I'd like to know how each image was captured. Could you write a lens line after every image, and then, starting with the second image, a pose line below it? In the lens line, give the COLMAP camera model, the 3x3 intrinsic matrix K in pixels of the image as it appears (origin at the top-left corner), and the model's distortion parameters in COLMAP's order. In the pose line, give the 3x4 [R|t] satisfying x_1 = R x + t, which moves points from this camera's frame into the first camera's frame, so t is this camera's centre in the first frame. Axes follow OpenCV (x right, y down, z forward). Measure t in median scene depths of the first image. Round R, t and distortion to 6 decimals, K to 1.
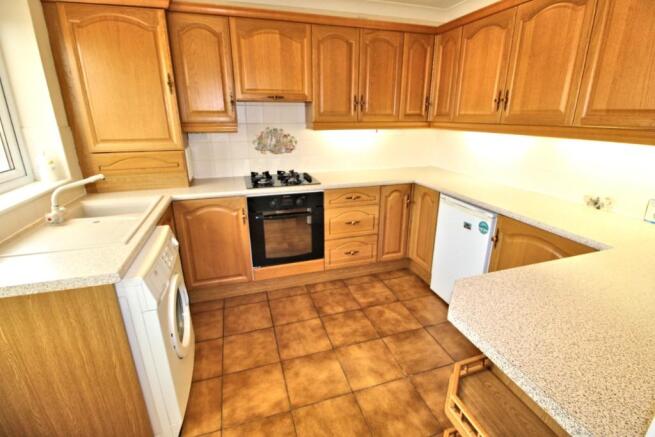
lens RADIAL K [[309.8, 0, 330.1], [0, 309.8, 213.7], [0, 0, 1]] dist [-0.005979, -0.004483]
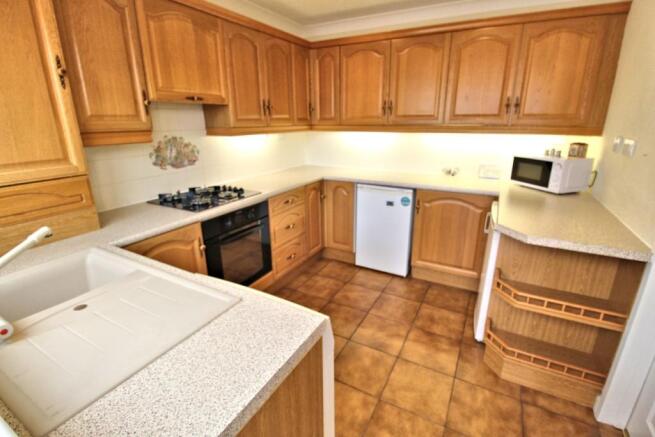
lens RADIAL K [[309.8, 0, 337.6], [0, 309.8, 211.3], [0, 0, 1]] dist [-0.005979, -0.004483]
pose [[0.713149, -0.204097, 0.670644, -0.525403], [0.217281, 0.973920, 0.065341, -0.054889], [-0.666489, 0.099121, 0.738896, 0.167948]]
